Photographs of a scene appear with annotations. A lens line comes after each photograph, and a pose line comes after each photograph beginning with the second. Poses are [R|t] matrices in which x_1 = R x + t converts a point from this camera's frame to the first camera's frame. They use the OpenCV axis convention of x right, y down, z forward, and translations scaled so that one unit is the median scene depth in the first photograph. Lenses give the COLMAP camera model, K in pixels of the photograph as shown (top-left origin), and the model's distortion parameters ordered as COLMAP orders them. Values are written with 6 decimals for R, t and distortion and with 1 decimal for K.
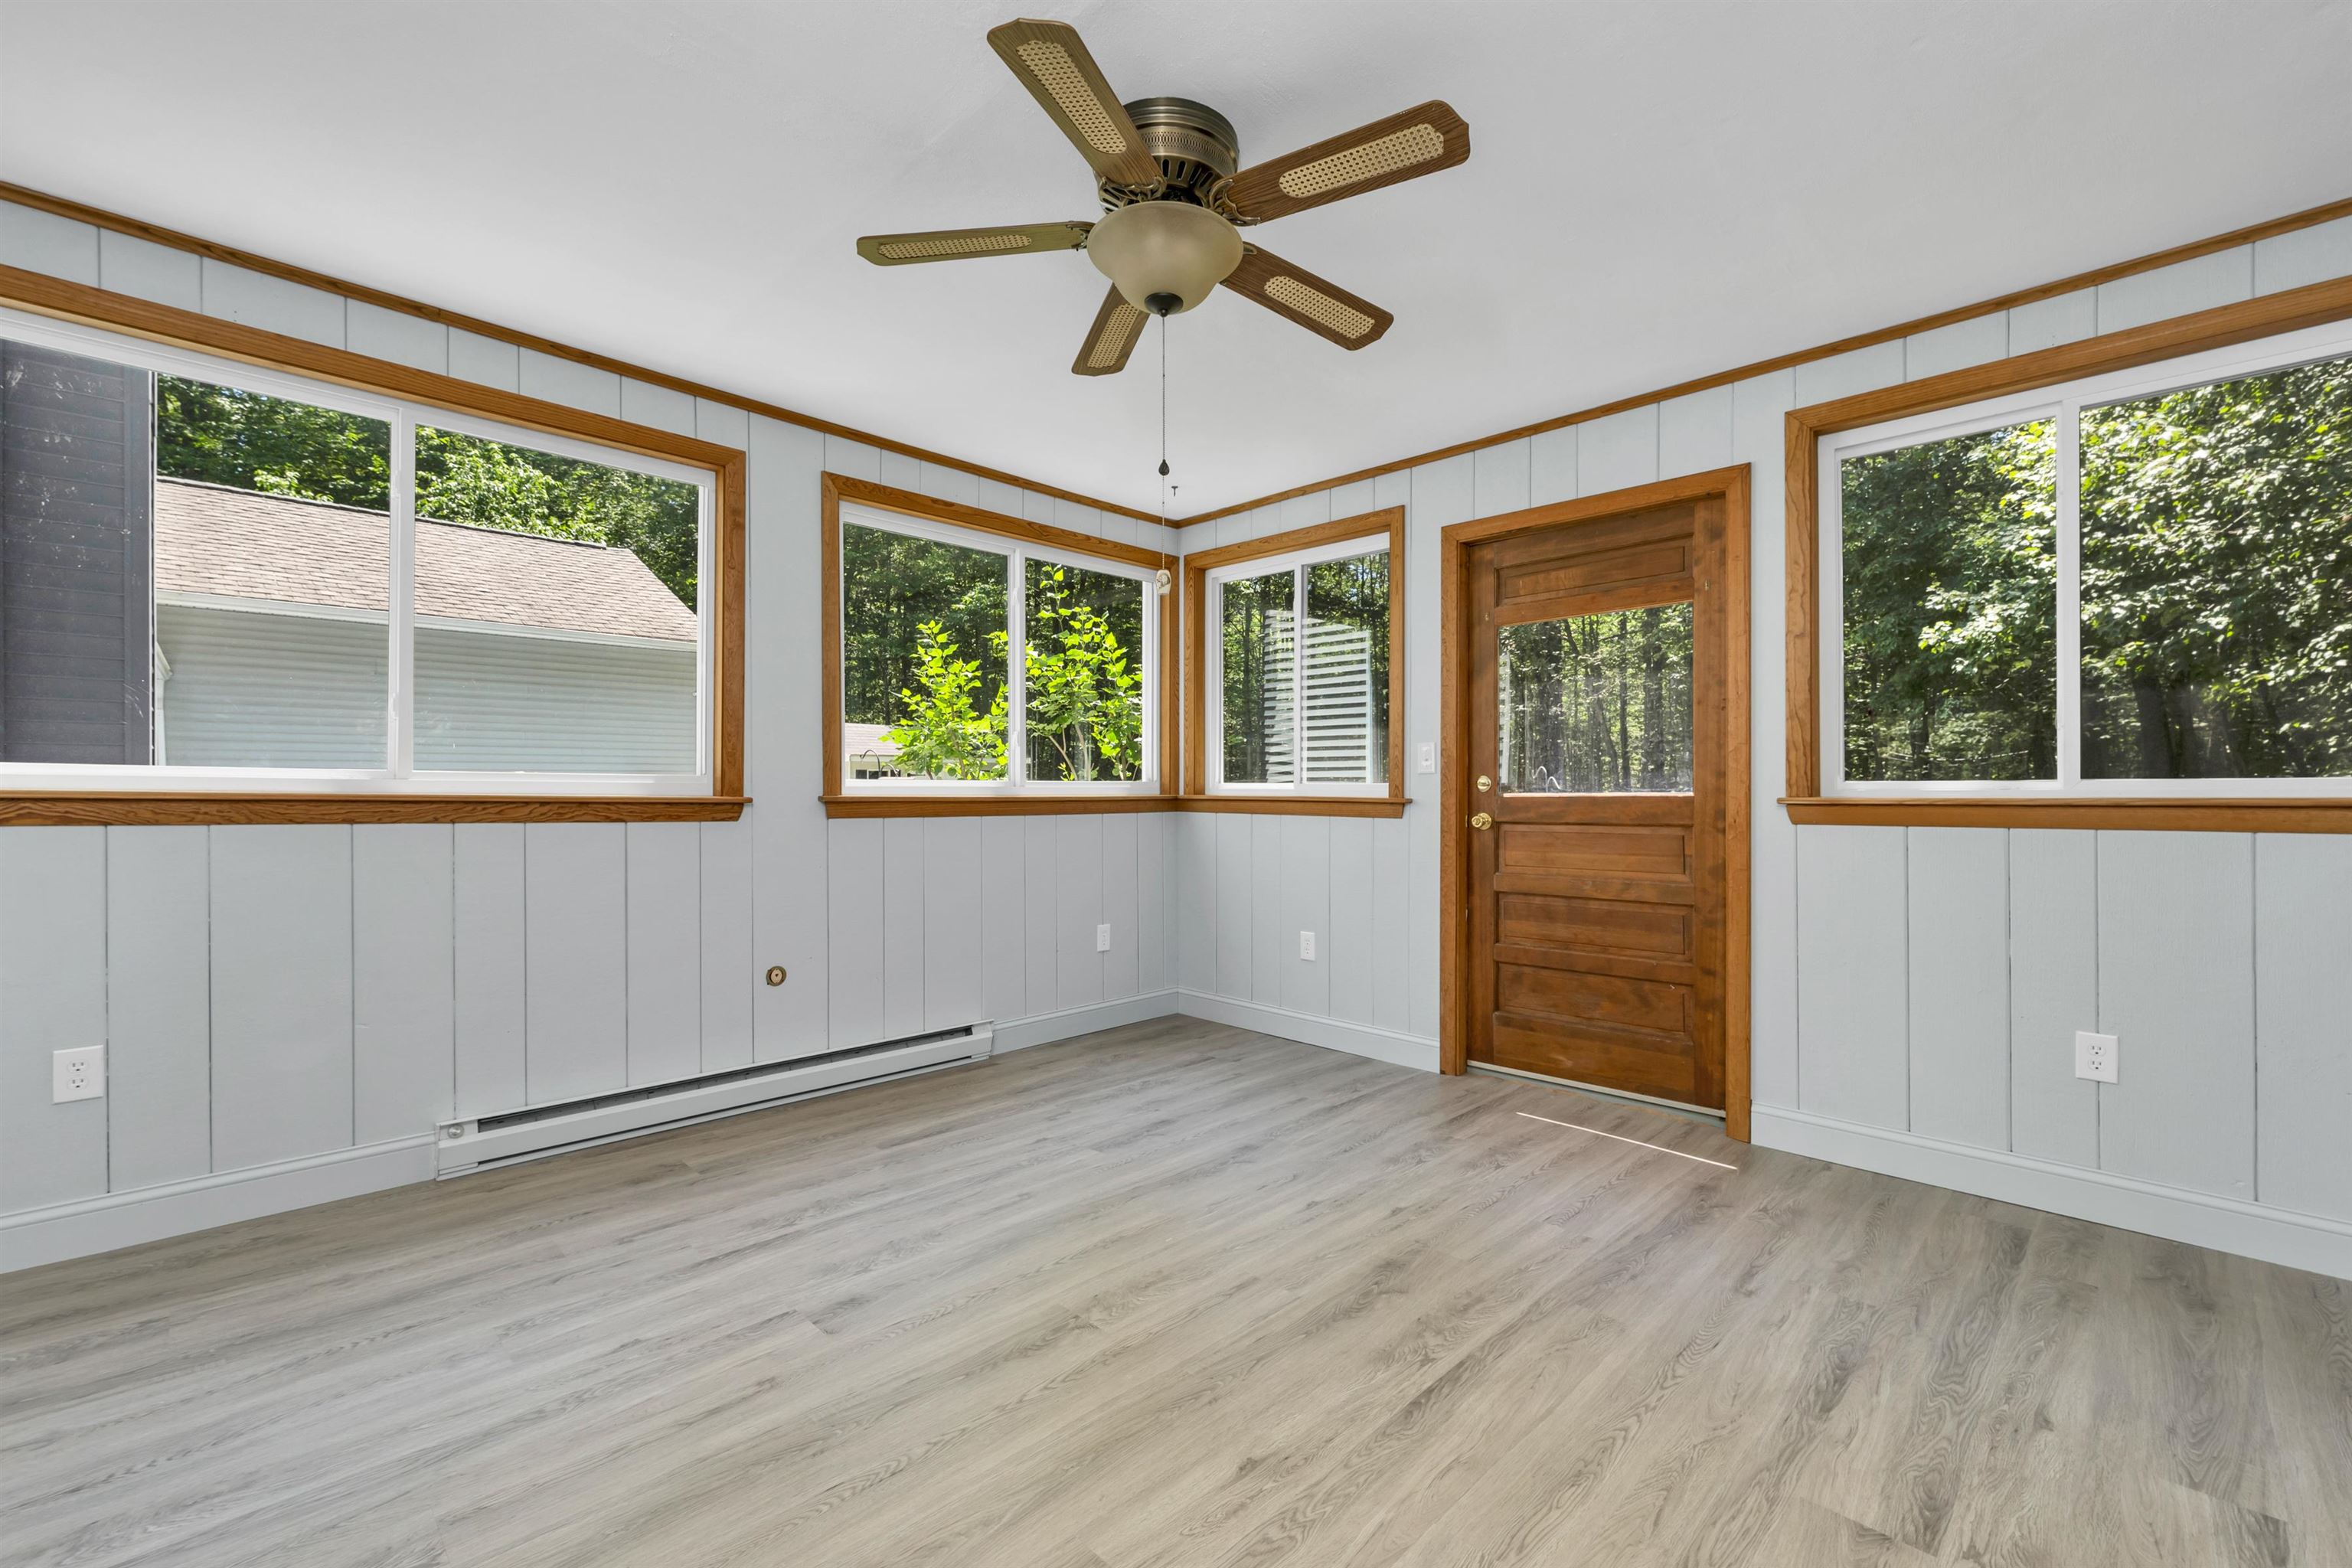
lens RADIAL K [[975.0, 0, 1182.2], [0, 975.0, 792.3], [0, 0, 1]] dist [0.000635, -0.000078]
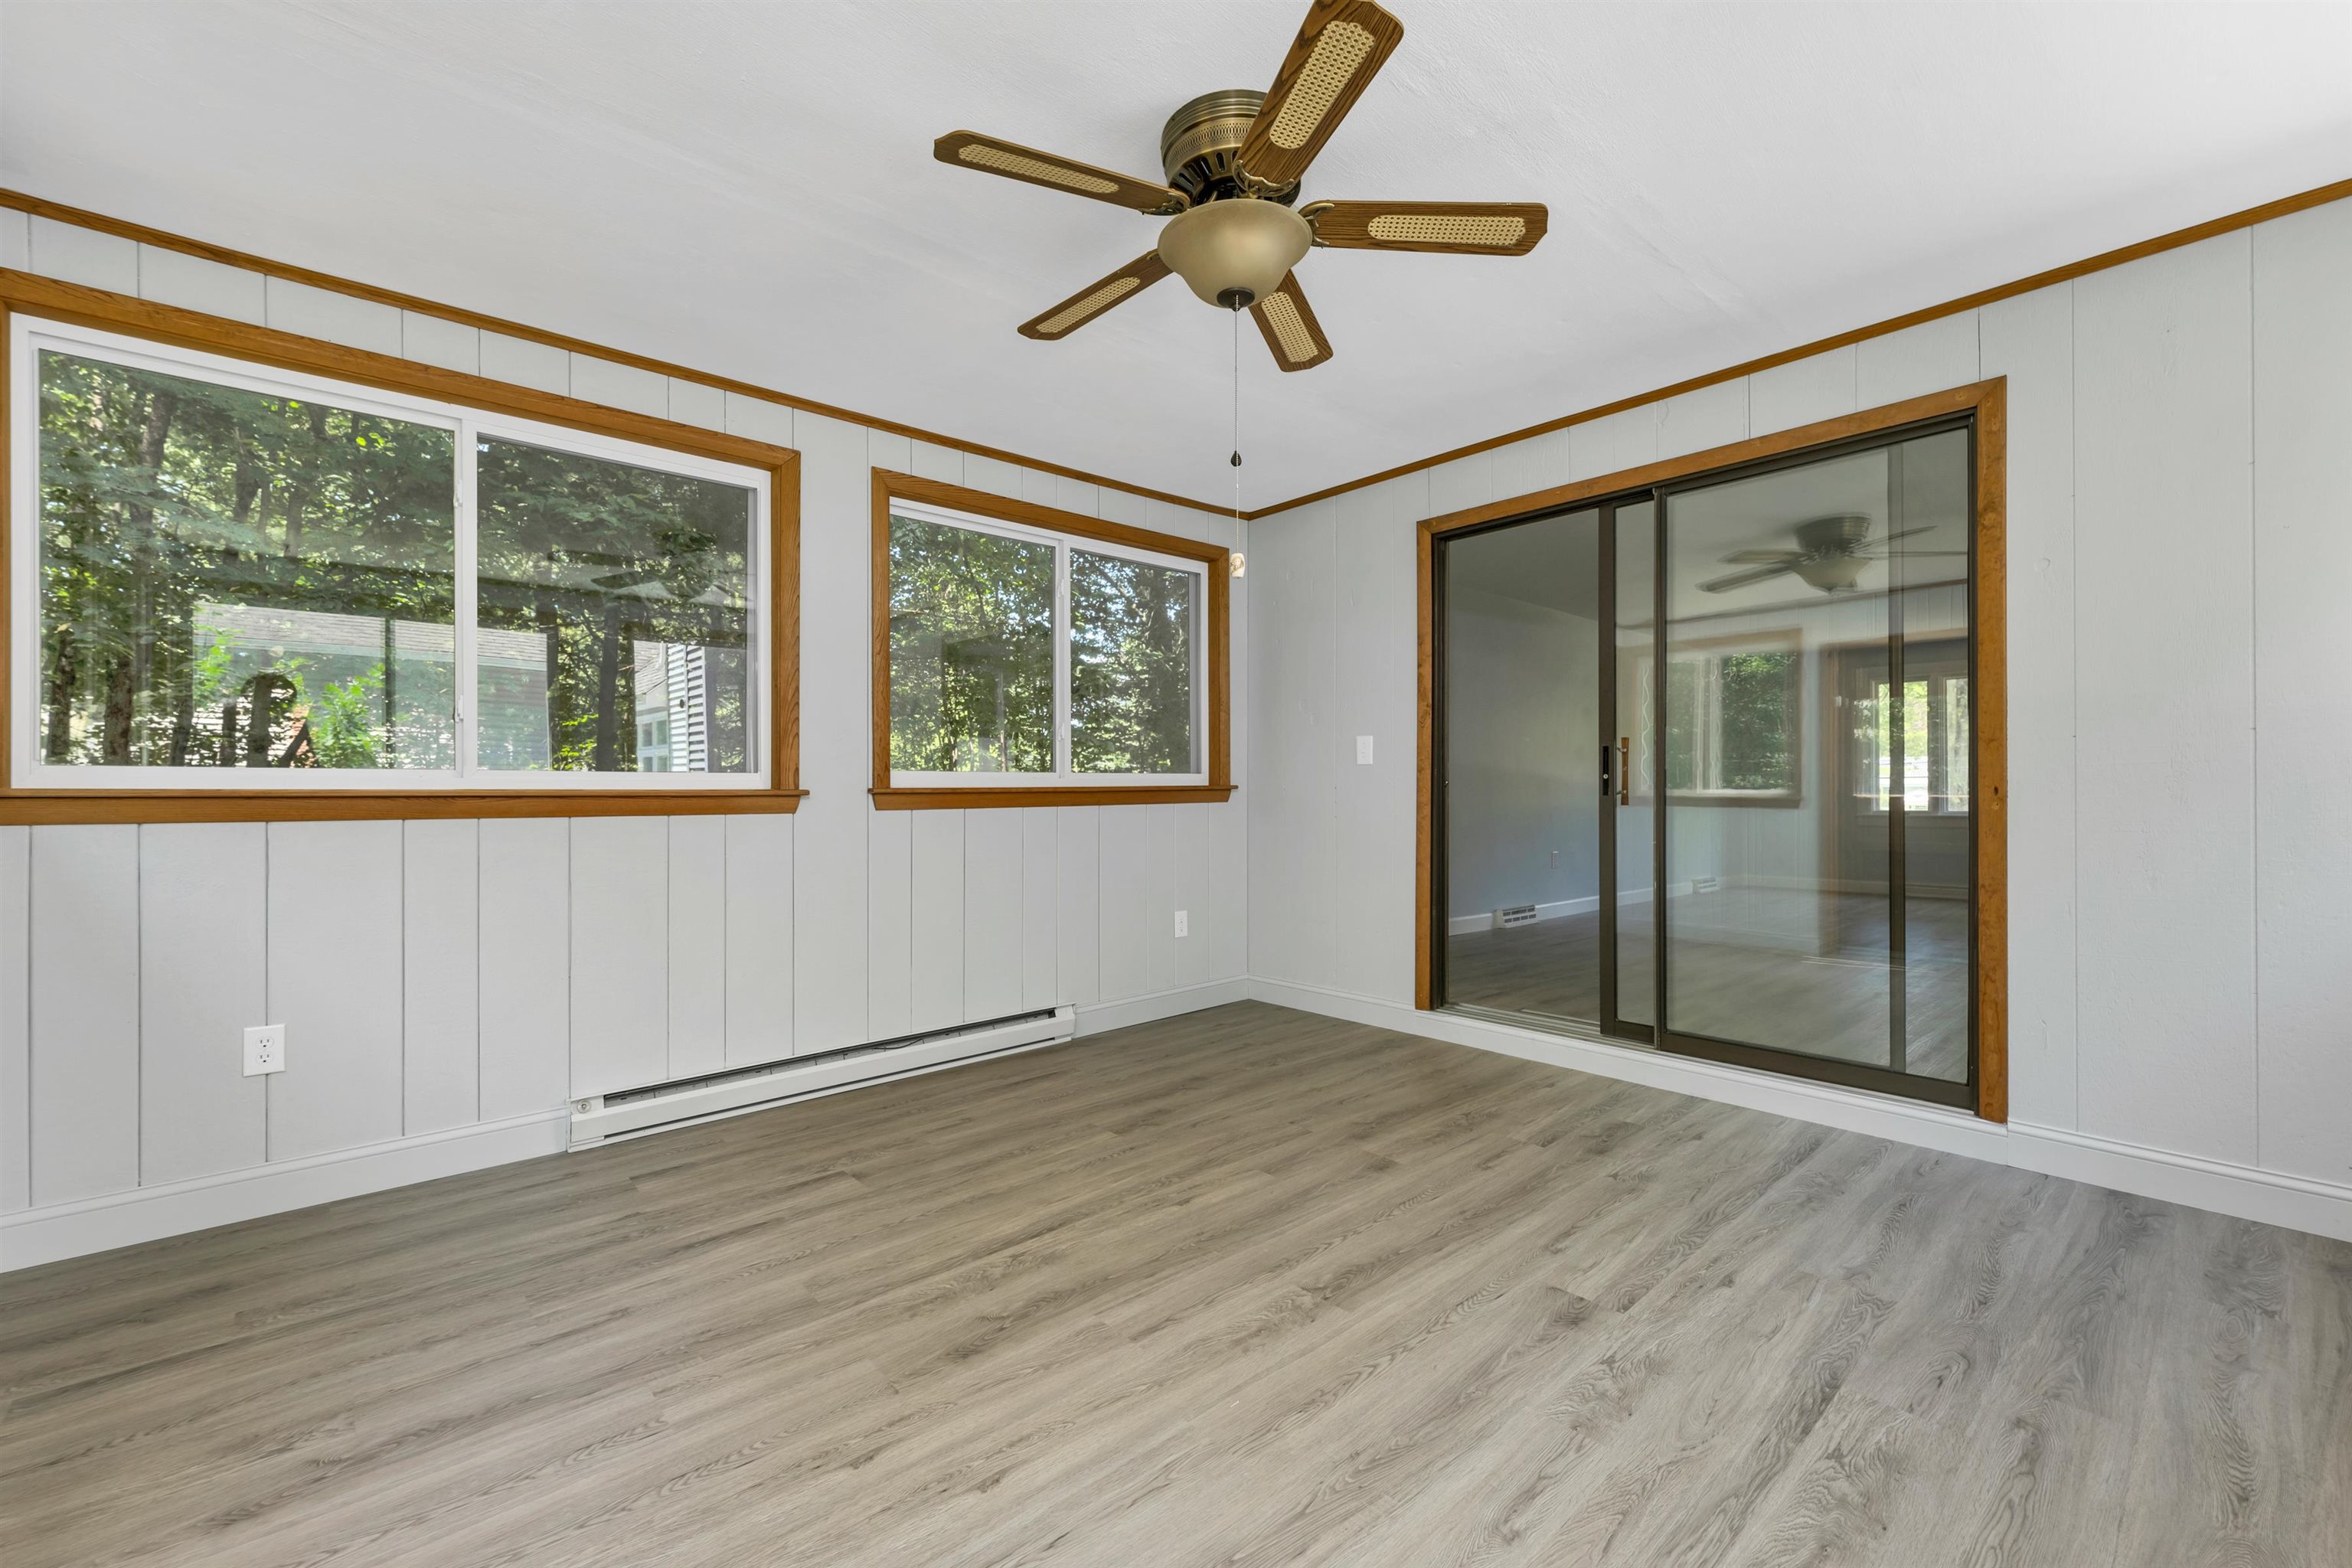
lens RADIAL K [[975.0, 0, 1182.2], [0, 975.0, 792.3], [0, 0, 1]] dist [0.000635, -0.000078]
pose [[-0.998236, 0.003187, 0.059291, -0.021766], [0.003376, 0.999990, 0.003092, 0.010140], [-0.059281, 0.003287, -0.998236, 2.001874]]
